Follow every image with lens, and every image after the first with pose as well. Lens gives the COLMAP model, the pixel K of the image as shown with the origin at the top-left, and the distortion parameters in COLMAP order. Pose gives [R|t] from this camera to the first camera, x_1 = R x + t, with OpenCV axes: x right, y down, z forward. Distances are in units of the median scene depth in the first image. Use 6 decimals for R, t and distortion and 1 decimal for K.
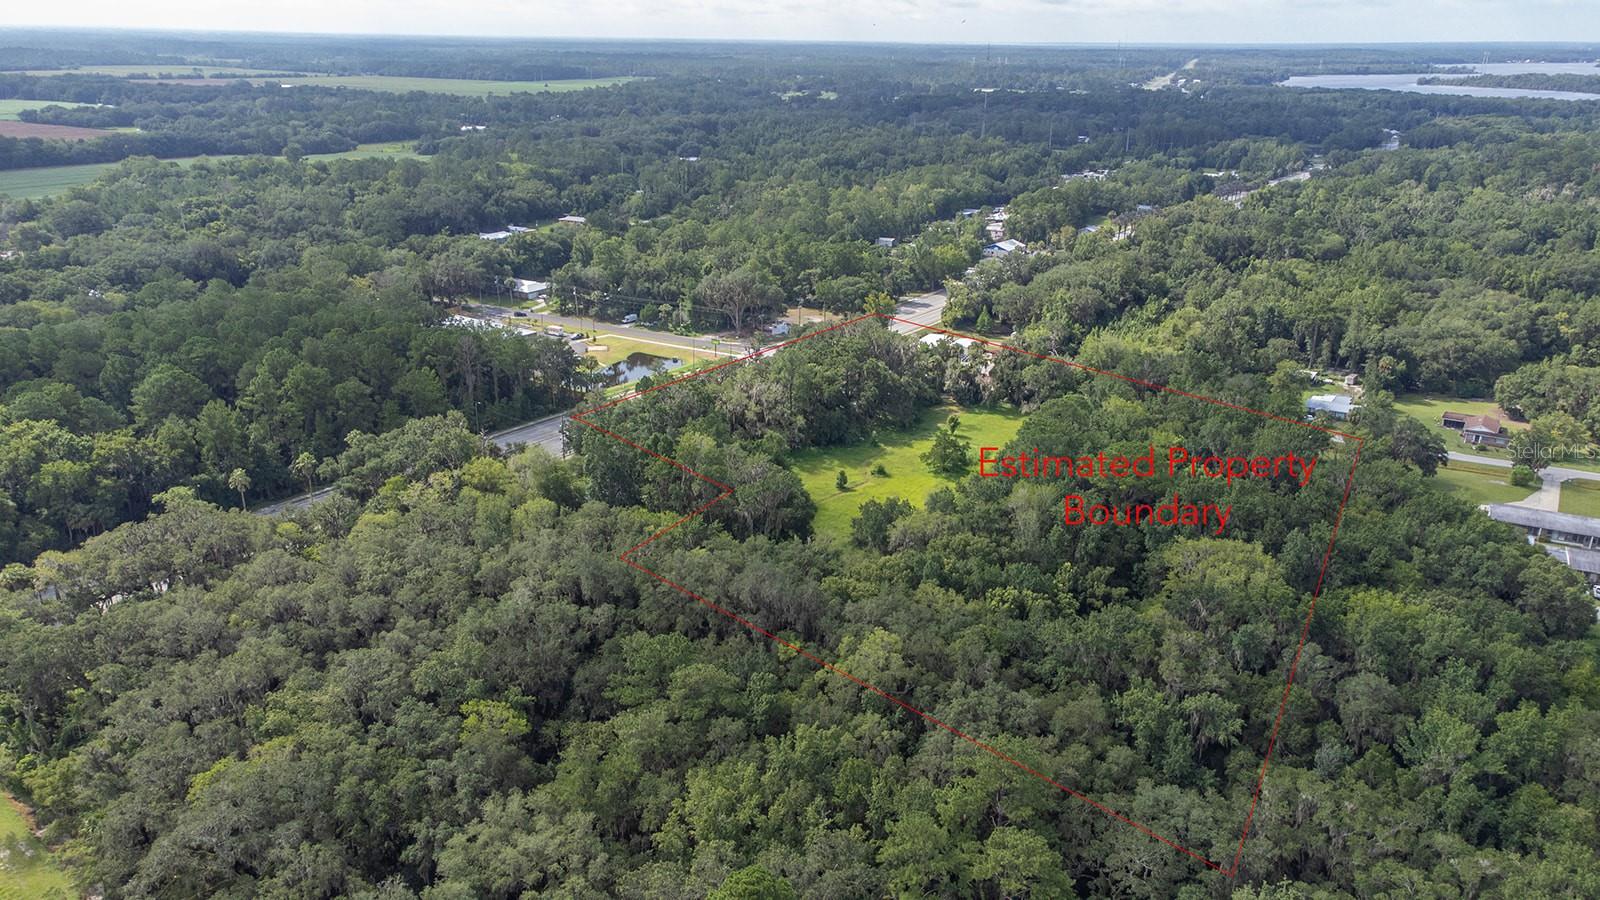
lens RADIAL K [[1173.8, 0, 800.0], [0, 1173.8, 450.0], [0, 0, 1]] dist [0.003320, 0.084697]
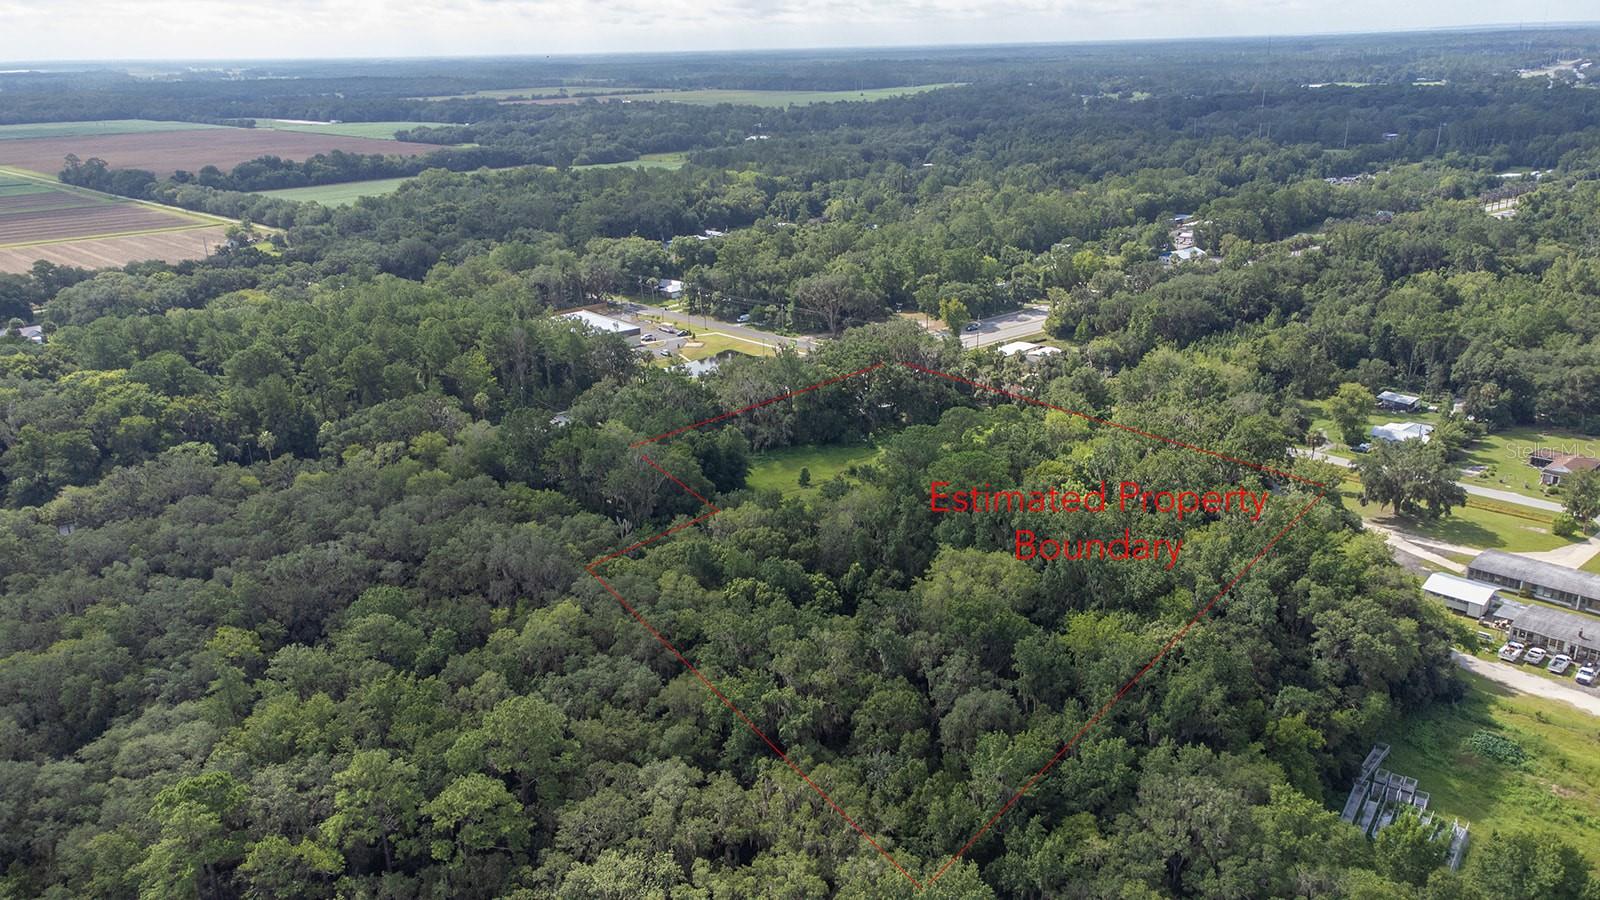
lens RADIAL K [[1165.4, 0, 800.0], [0, 1165.4, 450.0], [0, 0, 1]] dist [0.048428, 0.001737]
pose [[0.960328, 0.059736, -0.272399, 0.185552], [-0.060746, 0.998142, 0.004729, -0.001634], [0.272175, 0.012006, 0.962173, 0.005589]]
